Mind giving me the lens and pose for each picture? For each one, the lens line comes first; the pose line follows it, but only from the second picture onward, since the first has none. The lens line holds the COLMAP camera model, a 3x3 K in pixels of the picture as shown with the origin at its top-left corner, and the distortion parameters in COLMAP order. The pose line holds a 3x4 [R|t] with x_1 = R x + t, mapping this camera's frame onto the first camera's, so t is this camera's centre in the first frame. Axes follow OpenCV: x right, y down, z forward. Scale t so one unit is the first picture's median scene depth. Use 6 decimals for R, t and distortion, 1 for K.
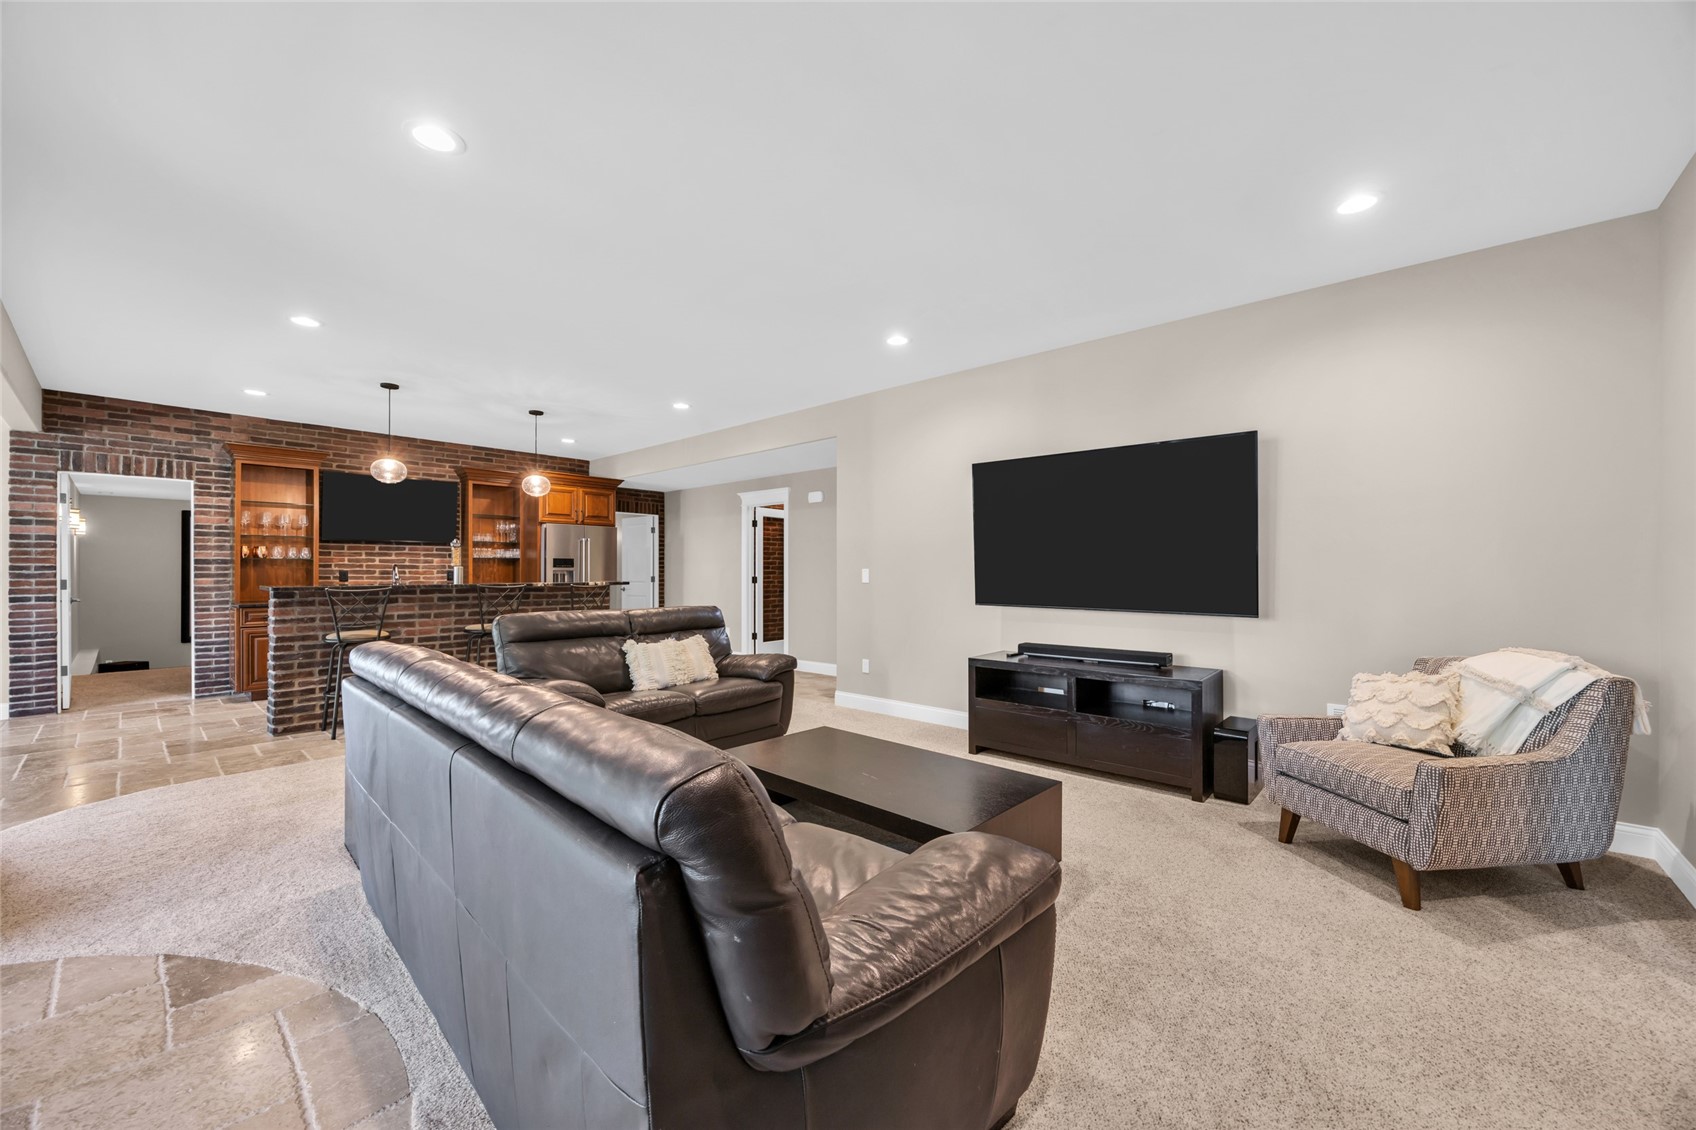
lens RADIAL K [[657.3, 0, 854.0], [0, 657.3, 565.7], [0, 0, 1]] dist [0.001698, 0.000022]
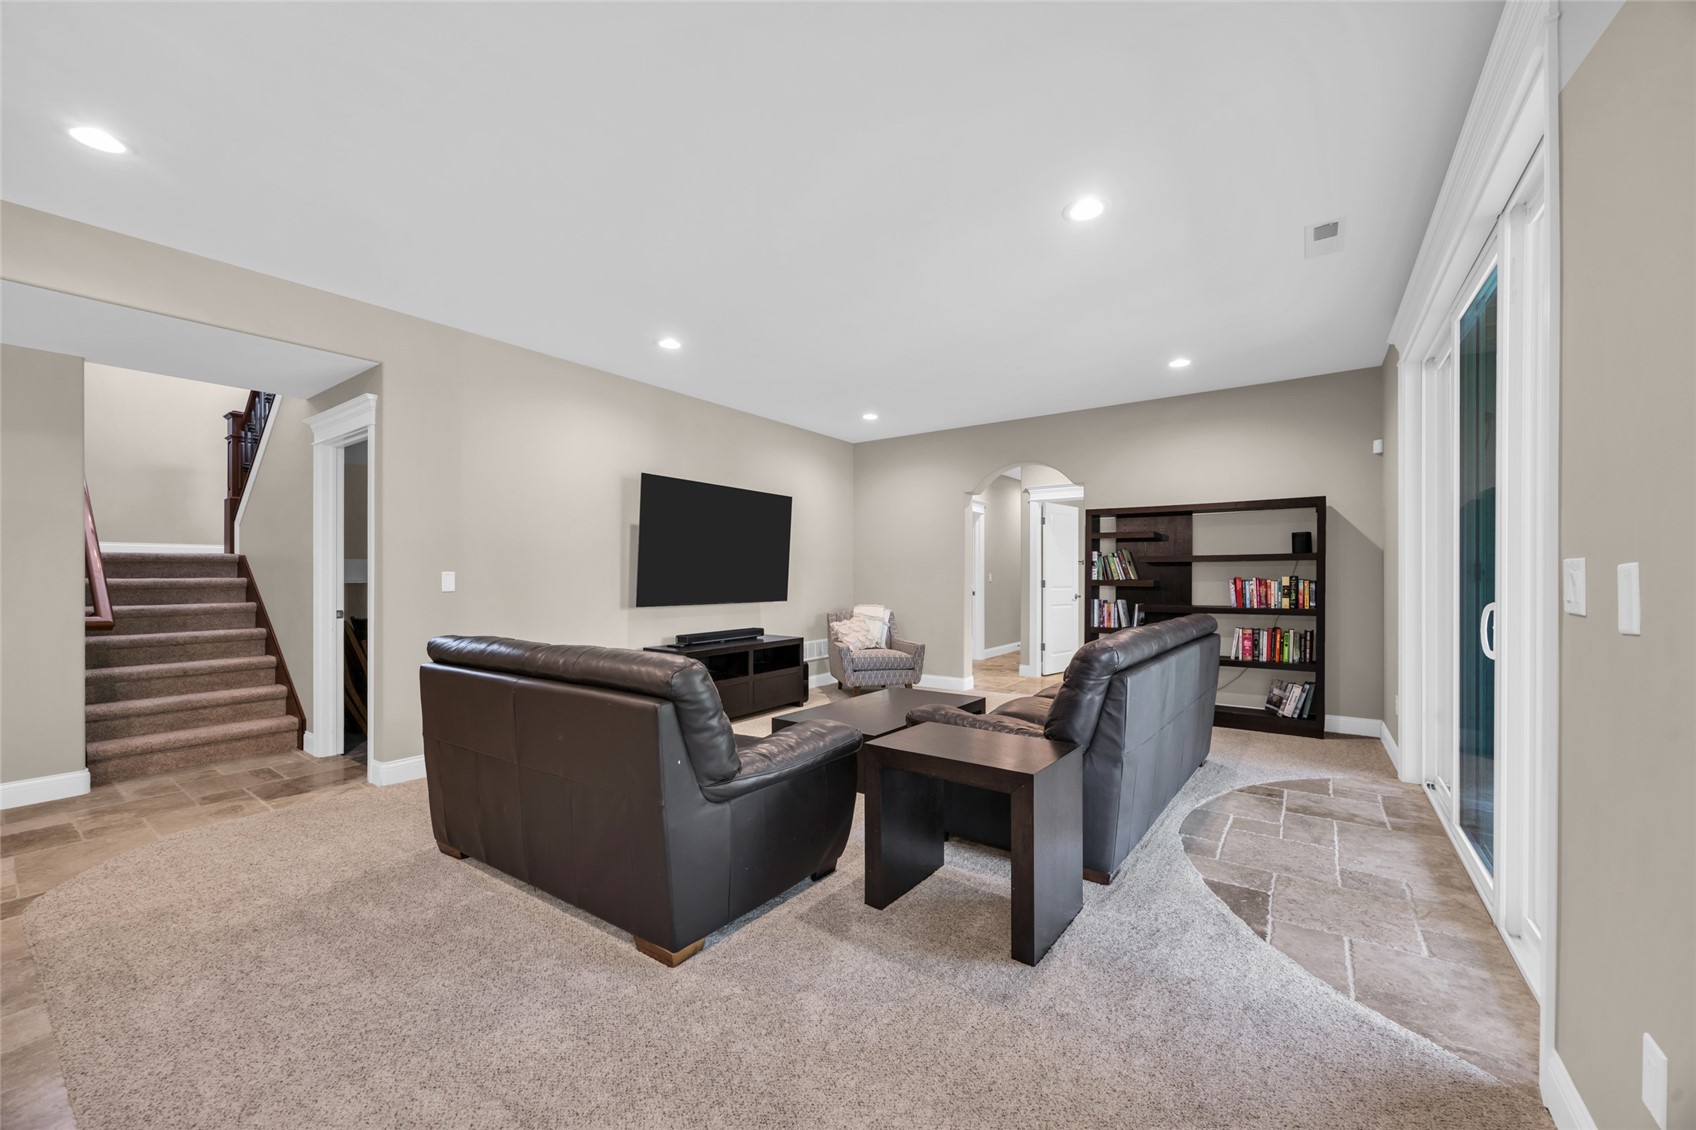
lens RADIAL K [[657.3, 0, 854.2], [0, 657.3, 576.8], [0, 0, 1]] dist [0.001698, 0.000022]
pose [[-0.129783, 0.001337, 0.991542, -1.718769], [-0.005811, 0.999981, -0.002109, 0.021201], [-0.991525, -0.006035, -0.129773, 1.536517]]
